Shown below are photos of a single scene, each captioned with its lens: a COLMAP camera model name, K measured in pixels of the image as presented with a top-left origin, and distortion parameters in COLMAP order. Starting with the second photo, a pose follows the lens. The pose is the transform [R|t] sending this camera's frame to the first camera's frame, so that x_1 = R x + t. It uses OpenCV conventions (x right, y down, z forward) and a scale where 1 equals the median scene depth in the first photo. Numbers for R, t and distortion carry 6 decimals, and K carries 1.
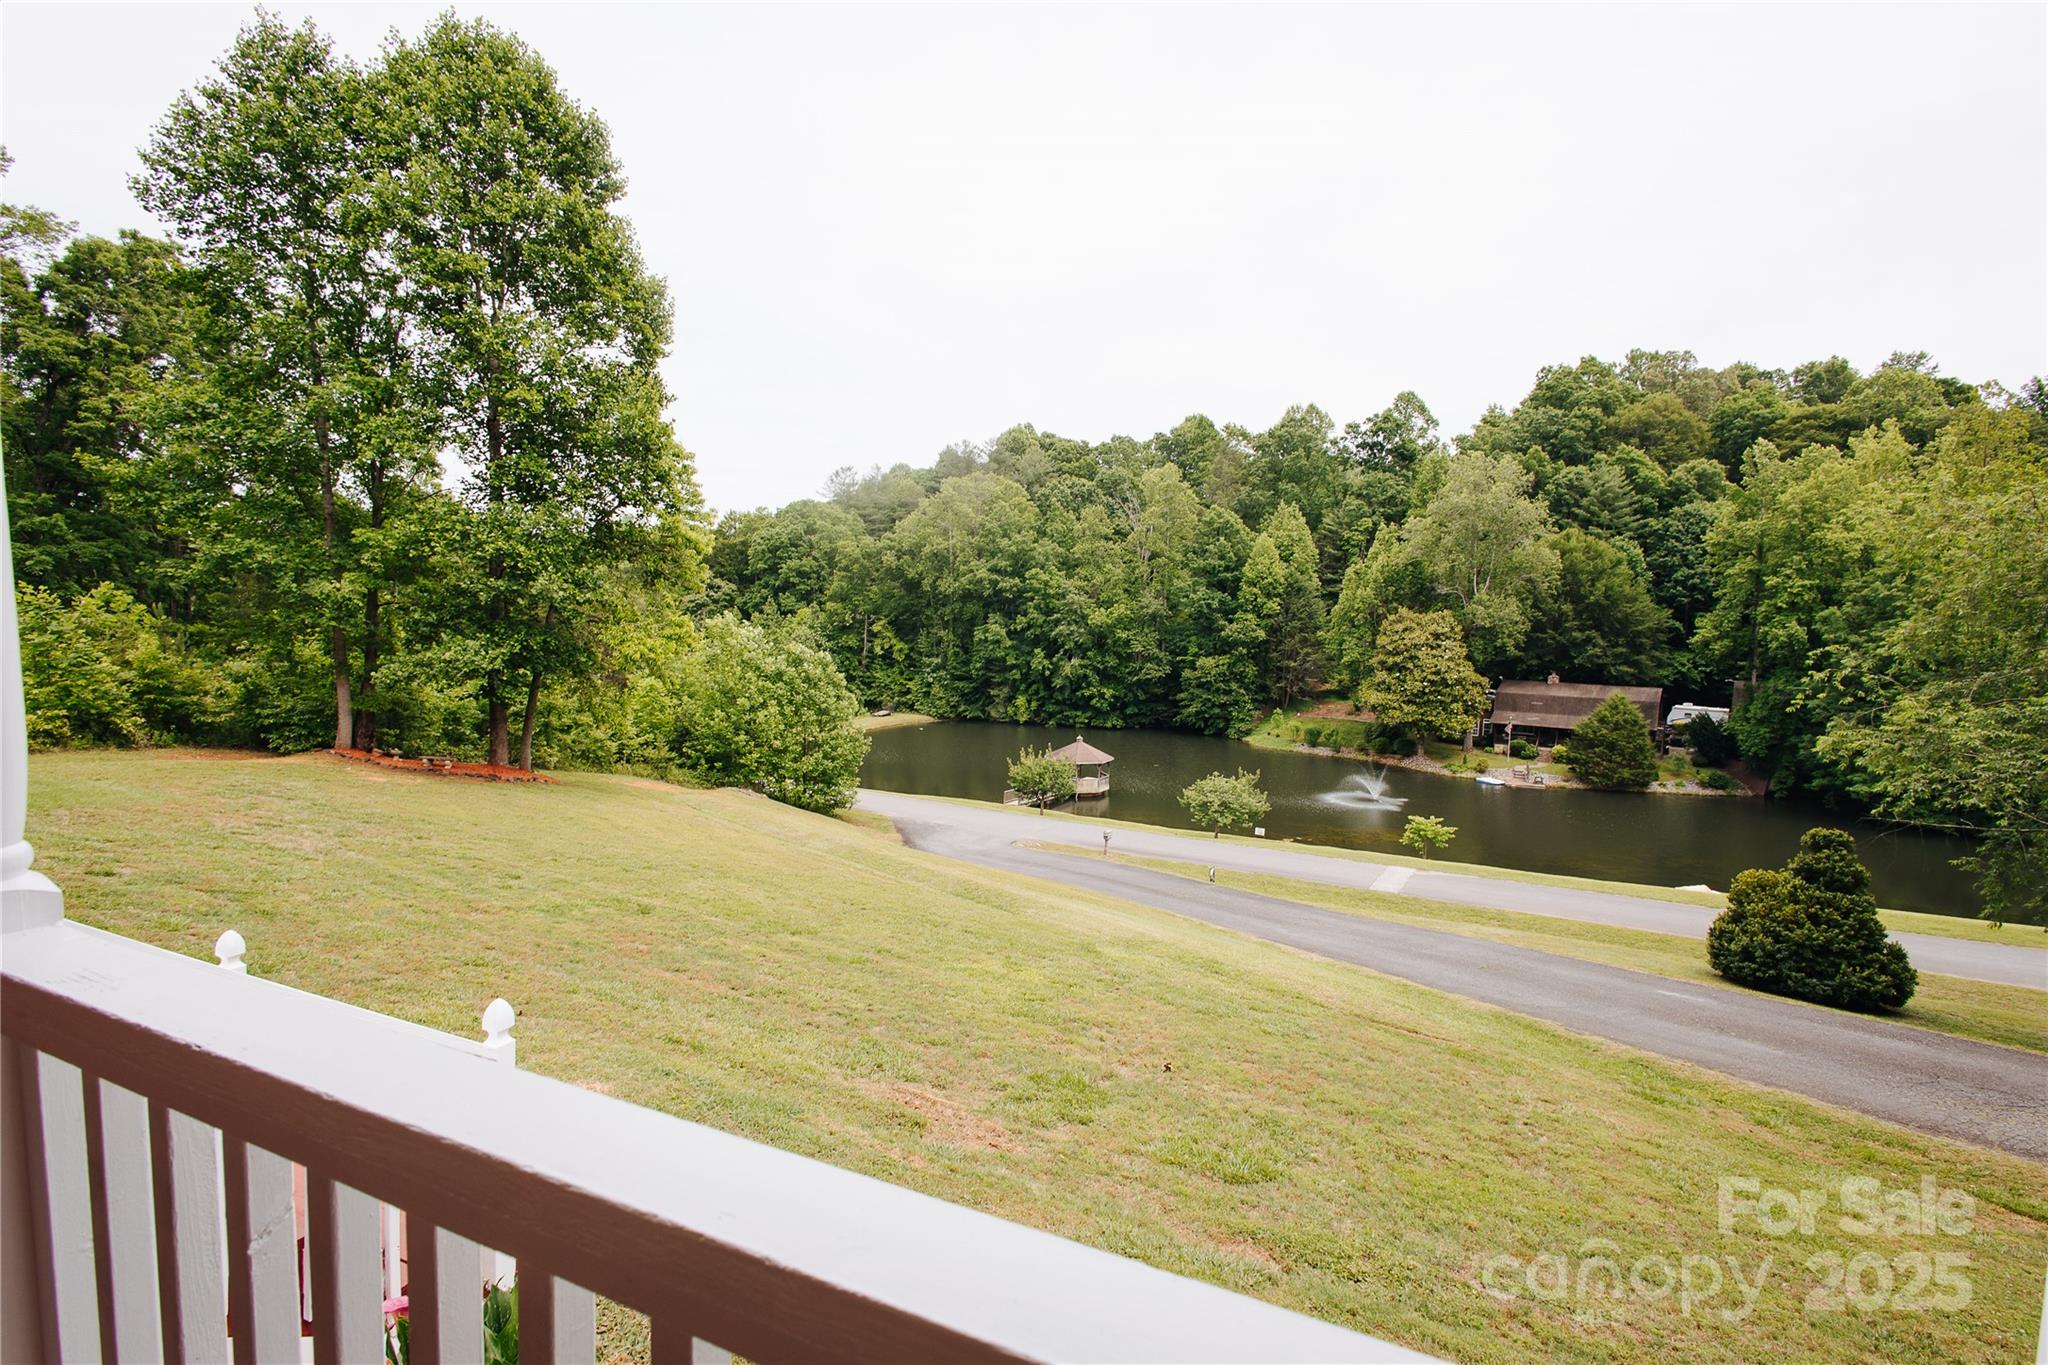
lens RADIAL K [[937.6, 0, 1024.0], [0, 937.6, 682.5], [0, 0, 1]] dist [0.012634, -0.000188]
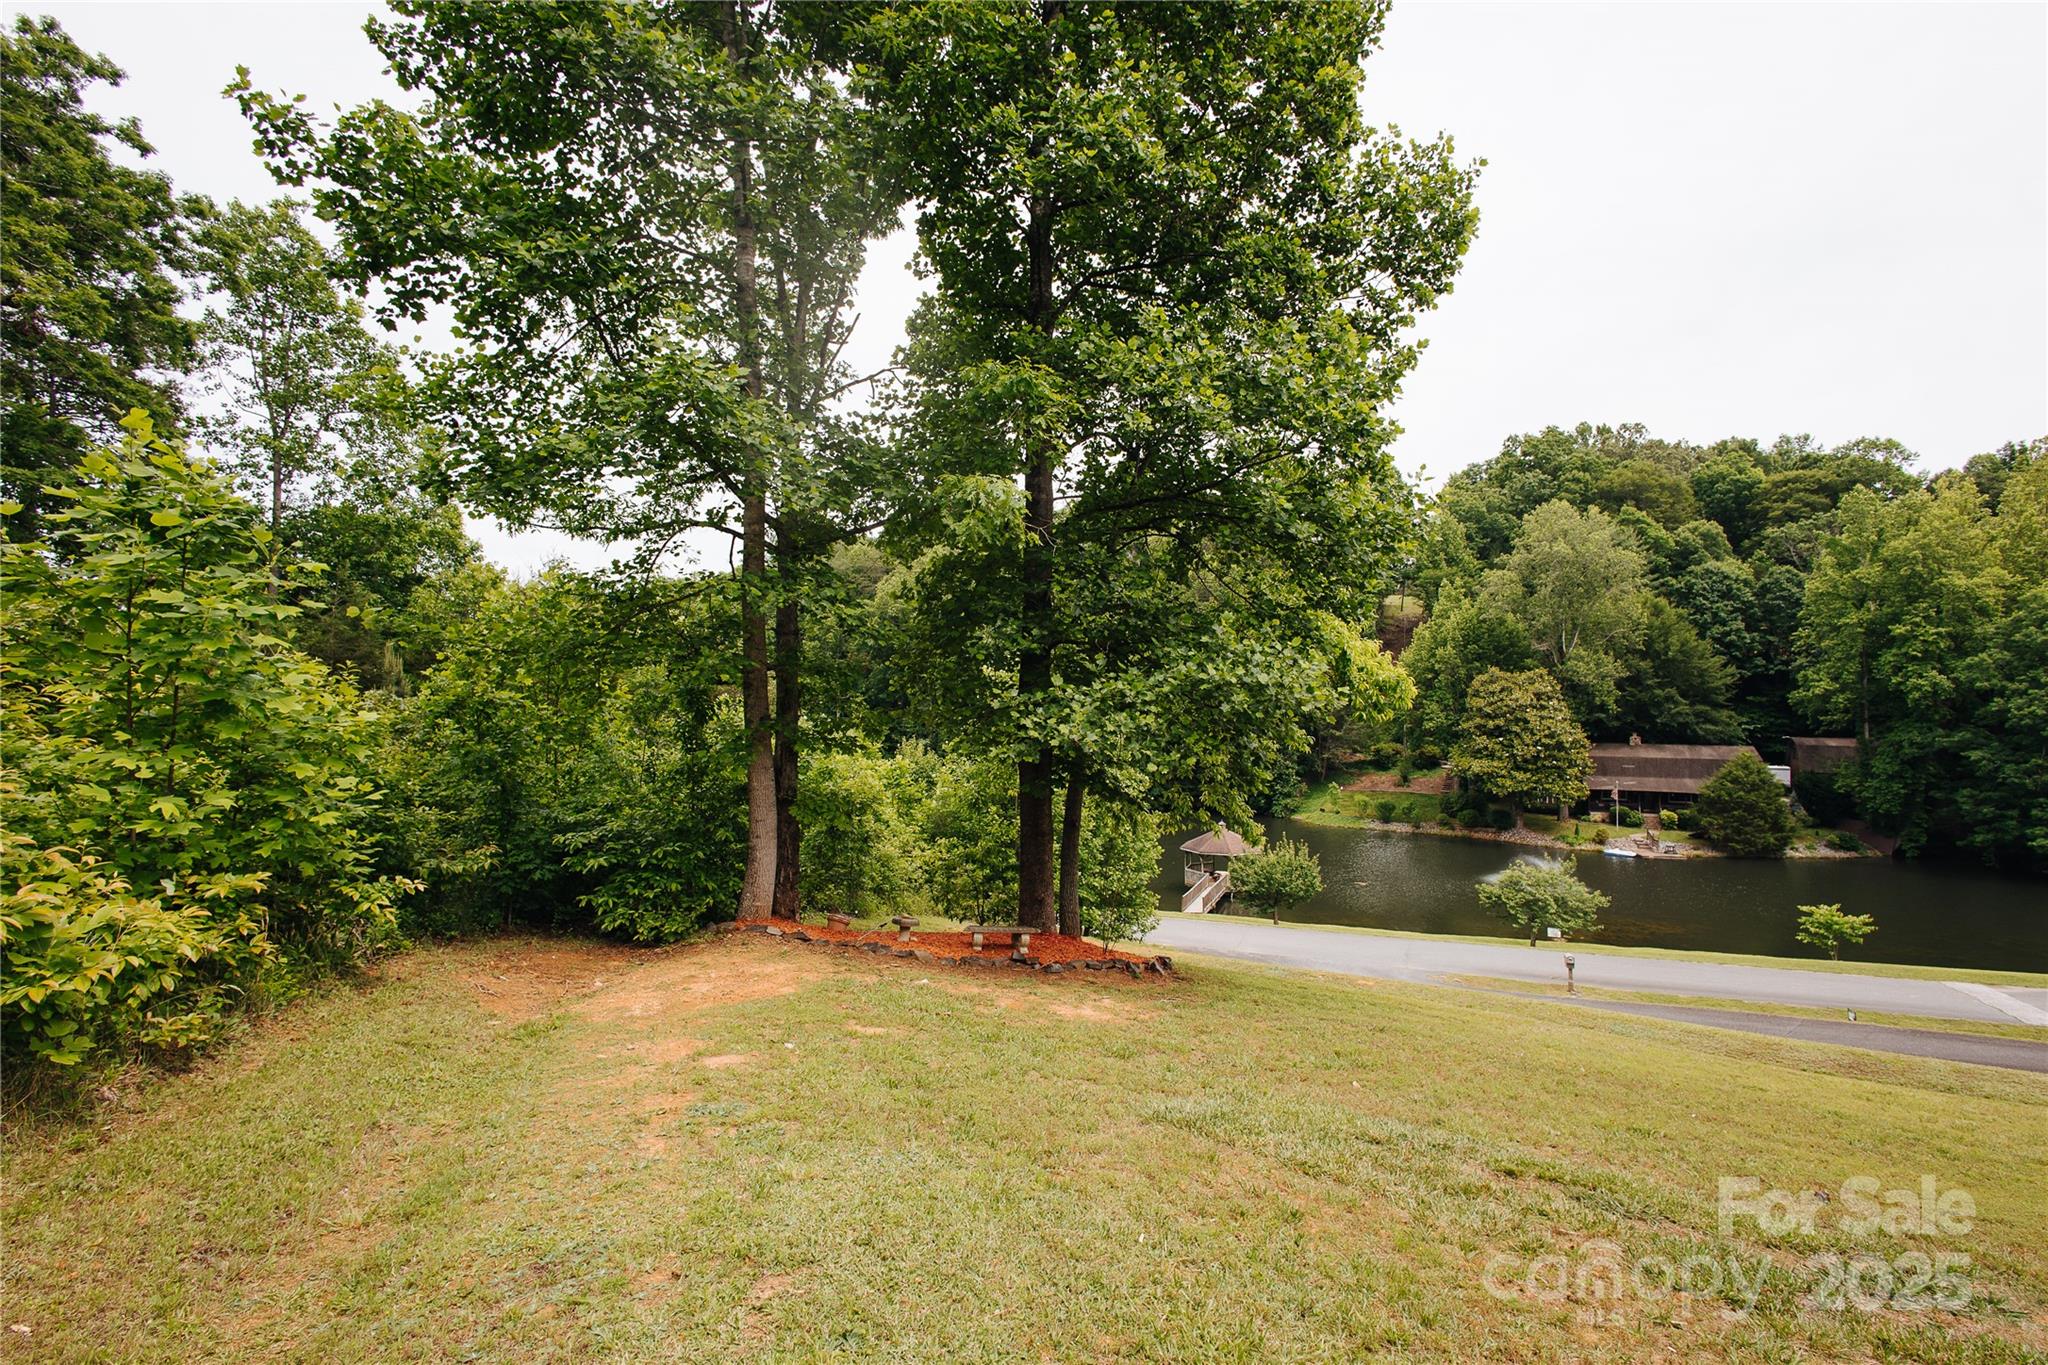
lens RADIAL K [[939.5, 0, 1020.7], [0, 939.5, 689.0], [0, 0, 1]] dist [0.008221, -0.000789]
pose [[0.987397, -0.018859, 0.157138, -0.254611], [0.031674, 0.996335, -0.079456, 0.000994], [-0.155063, 0.083431, 0.984375, 0.209050]]
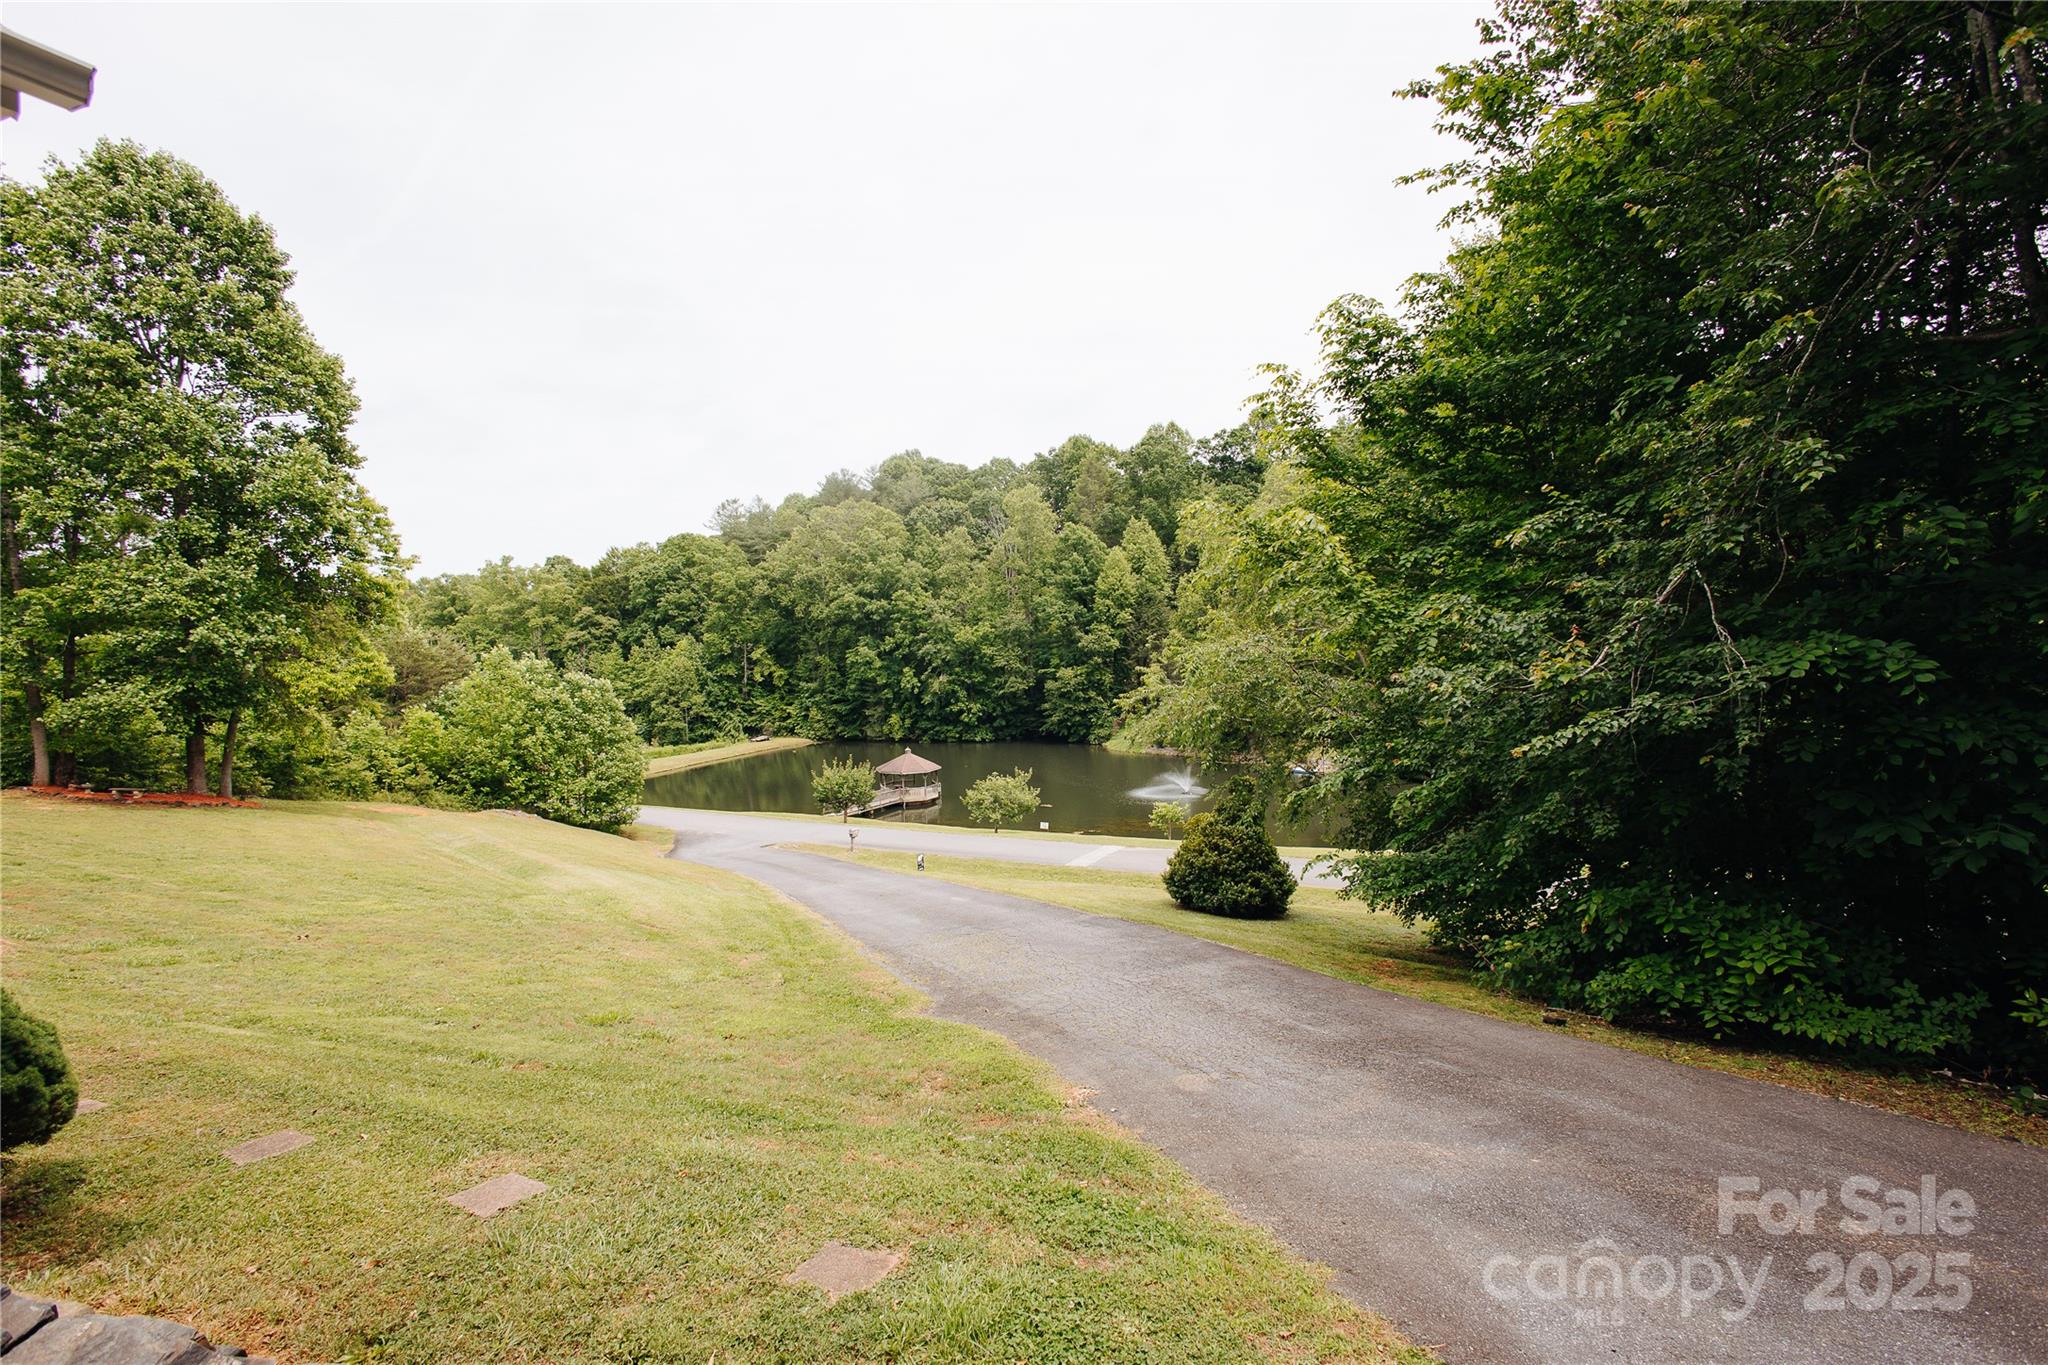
lens RADIAL K [[939.5, 0, 1020.7], [0, 939.5, 689.0], [0, 0, 1]] dist [0.008221, -0.000789]
pose [[0.997604, -0.051035, 0.046710, 0.148357], [0.051689, 0.998580, -0.012895, 0.011558], [-0.045985, 0.015279, 0.998825, -0.066680]]
